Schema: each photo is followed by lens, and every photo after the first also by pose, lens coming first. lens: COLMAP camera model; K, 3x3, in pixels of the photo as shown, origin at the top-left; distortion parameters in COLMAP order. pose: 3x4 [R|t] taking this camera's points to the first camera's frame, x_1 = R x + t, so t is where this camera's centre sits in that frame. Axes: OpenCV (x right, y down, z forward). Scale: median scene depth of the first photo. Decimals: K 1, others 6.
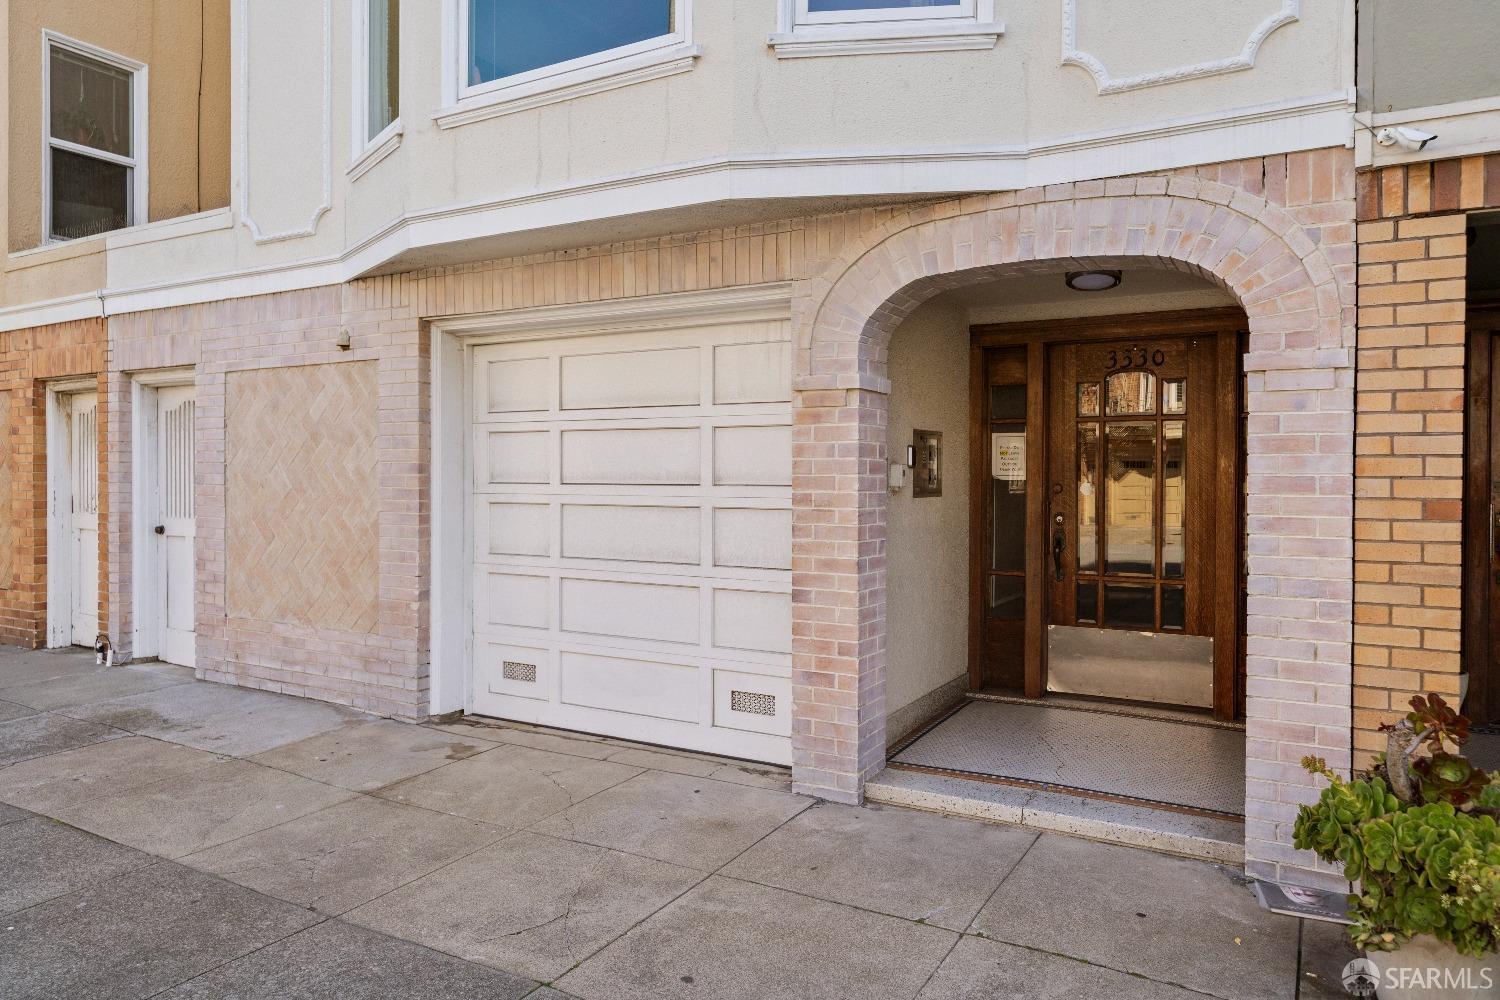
lens RADIAL K [[999.2, 0, 749.7], [0, 999.2, 500.9], [0, 0, 1]] dist [0.001218, 0.001364]
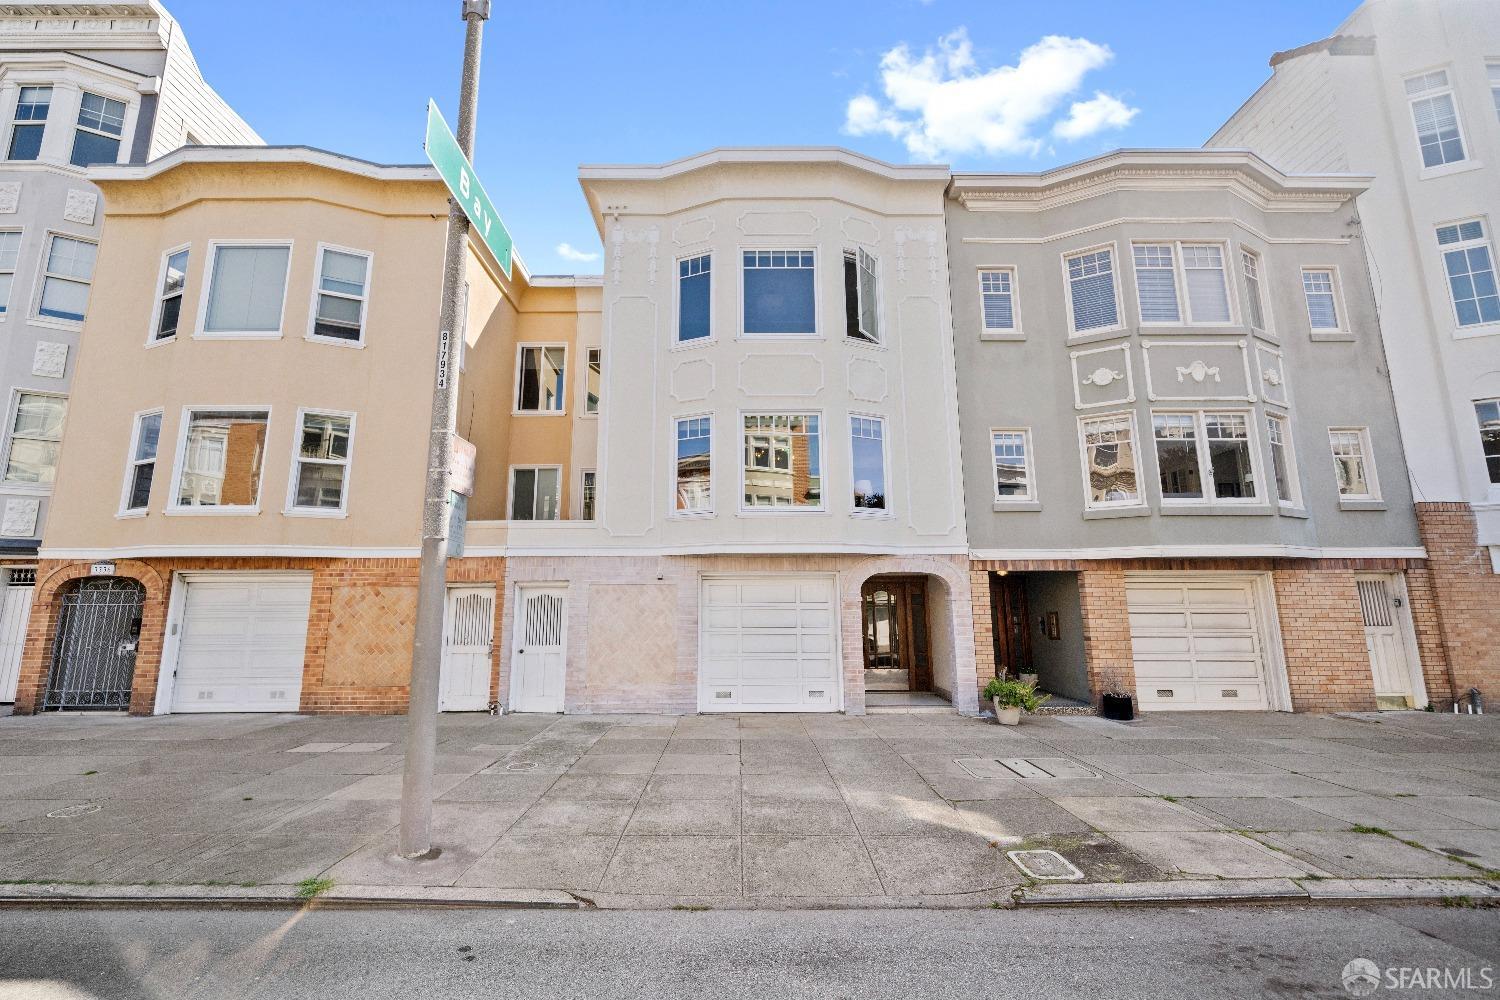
lens RADIAL K [[661.2, 0, 746.4], [0, 661.2, 495.3], [0, 0, 1]] dist [-0.002078, 0.000024]
pose [[0.867603, 0.079390, 0.490880, -1.260169], [0.020727, 0.980541, -0.195217, -0.019921], [-0.496826, 0.179545, 0.849075, -0.816108]]
